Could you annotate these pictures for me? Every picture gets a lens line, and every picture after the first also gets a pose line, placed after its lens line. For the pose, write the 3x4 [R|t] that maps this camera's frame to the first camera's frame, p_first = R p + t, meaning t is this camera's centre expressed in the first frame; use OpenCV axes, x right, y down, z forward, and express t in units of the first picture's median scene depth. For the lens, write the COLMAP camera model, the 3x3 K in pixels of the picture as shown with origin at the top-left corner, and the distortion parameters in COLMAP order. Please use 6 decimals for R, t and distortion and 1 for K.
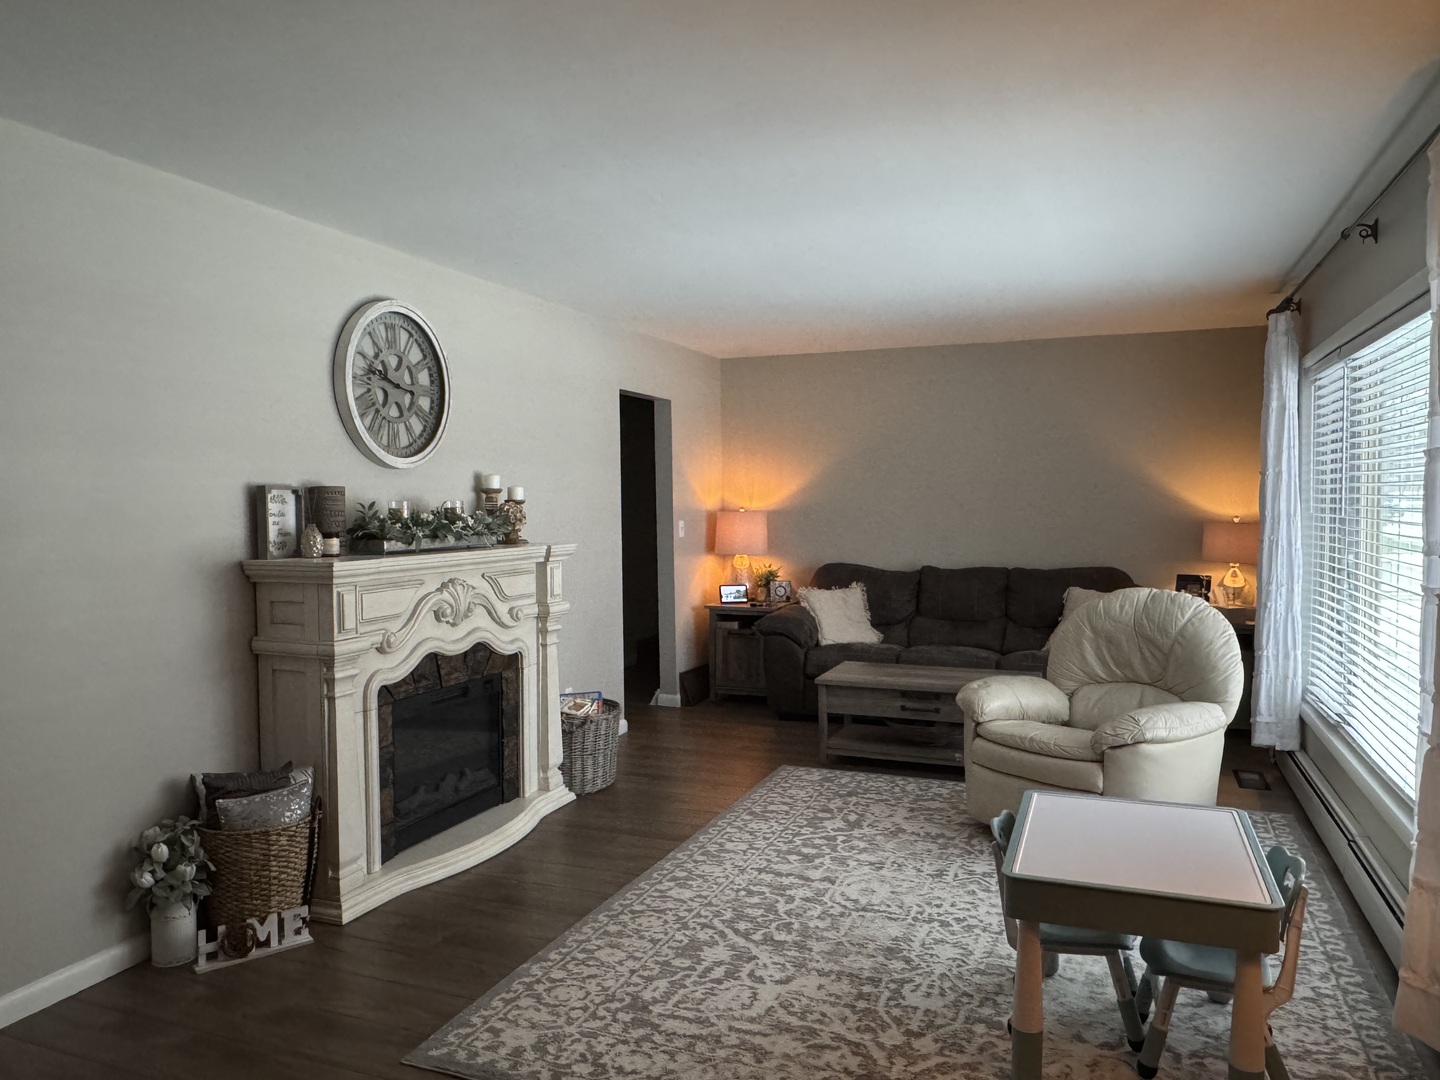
lens RADIAL K [[1011.5, 0, 718.6], [0, 1011.5, 542.1], [0, 0, 1]] dist [-0.001653, -0.007919]
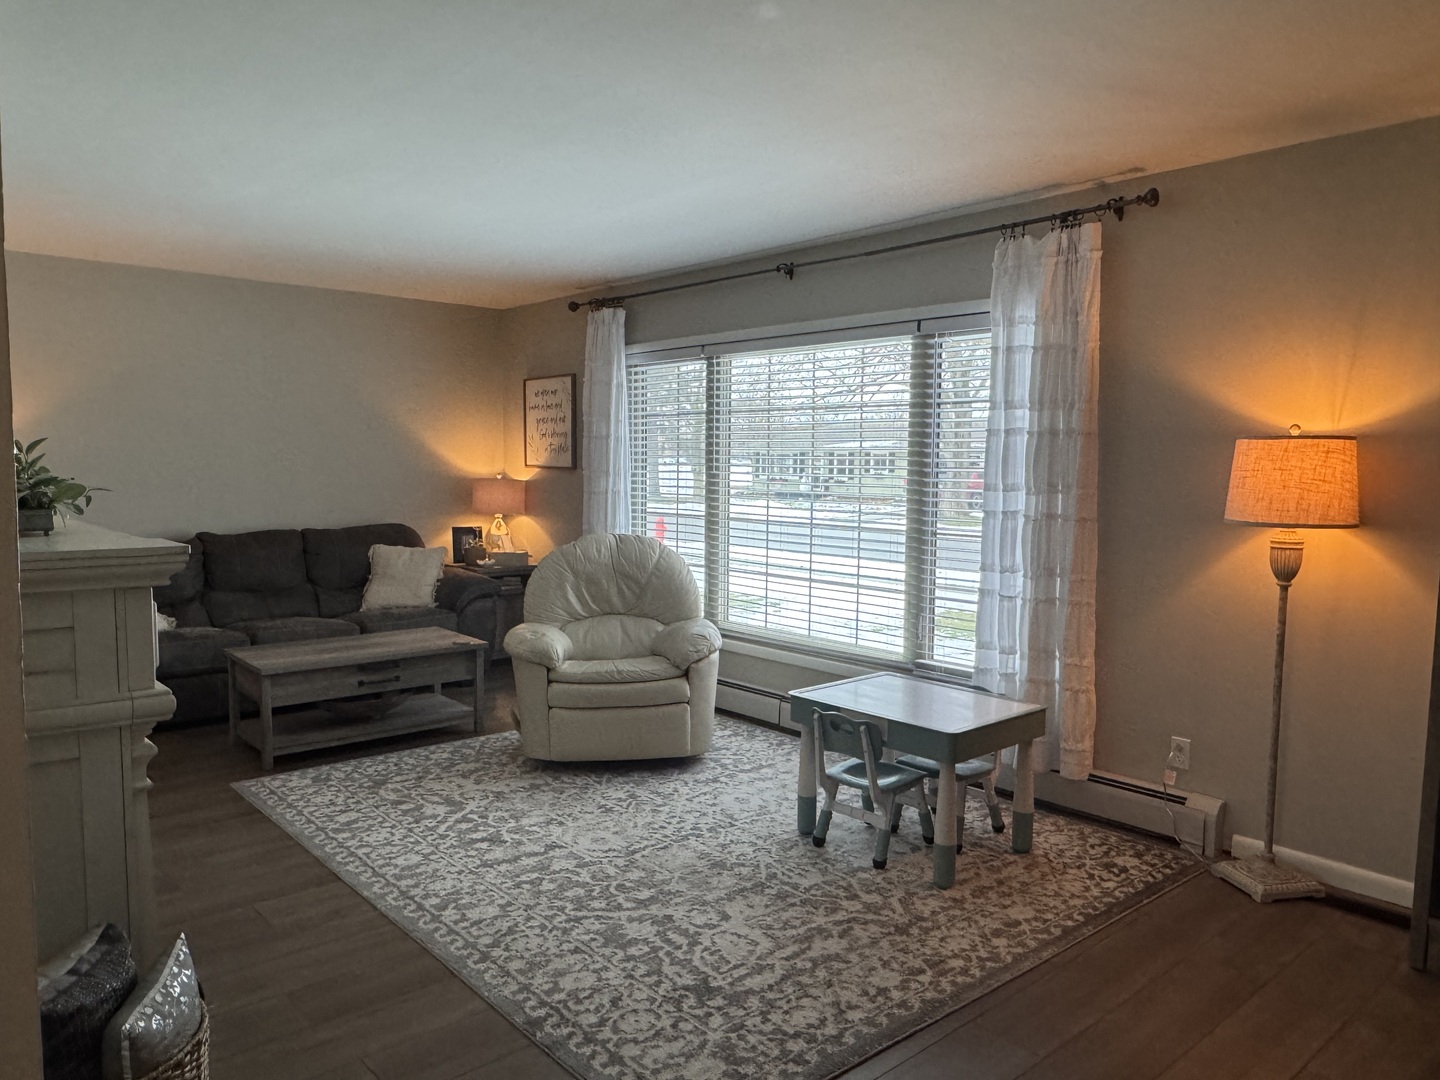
lens RADIAL K [[1011.5, 0, 707.5], [0, 1011.5, 538.0], [0, 0, 1]] dist [-0.001653, -0.007919]
pose [[0.456729, -0.054706, 0.887922, -0.655674], [0.026019, 0.998502, 0.048135, -0.003228], [-0.889225, 0.001118, 0.457468, 0.420700]]
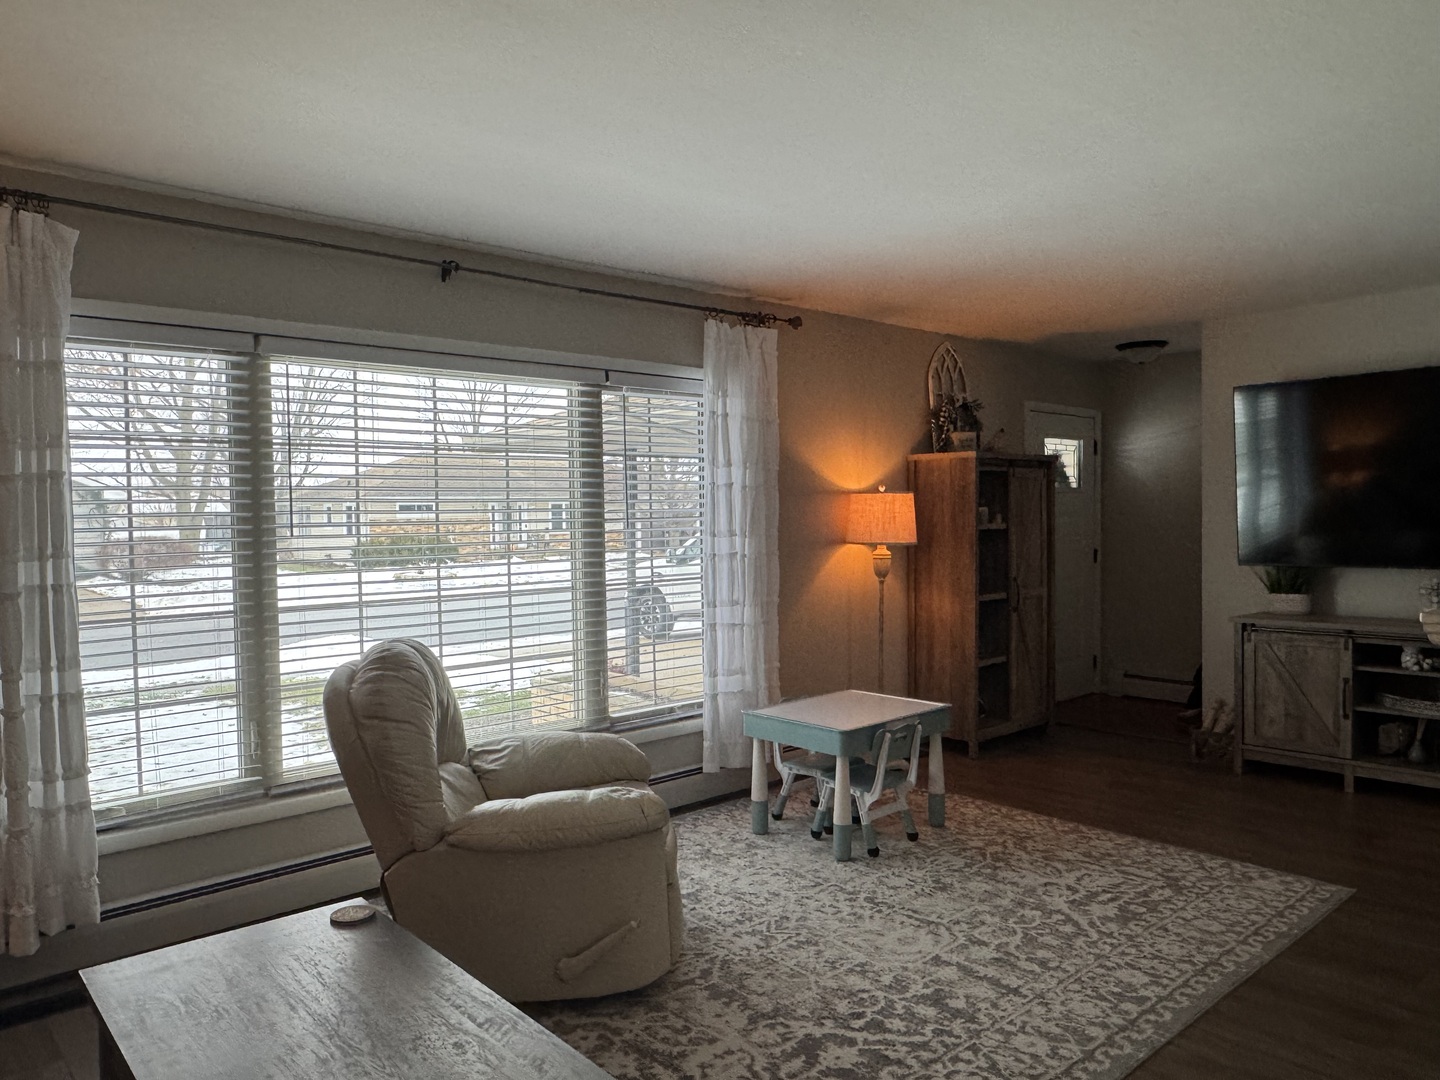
lens RADIAL K [[1011.5, 0, 720.9], [0, 1011.5, 534.4], [0, 0, 1]] dist [-0.001653, -0.007919]
pose [[-0.896984, 0.012848, 0.441877, -0.099807], [0.043395, 0.997309, 0.059090, -0.069212], [-0.439929, 0.072178, -0.895127, 1.763365]]
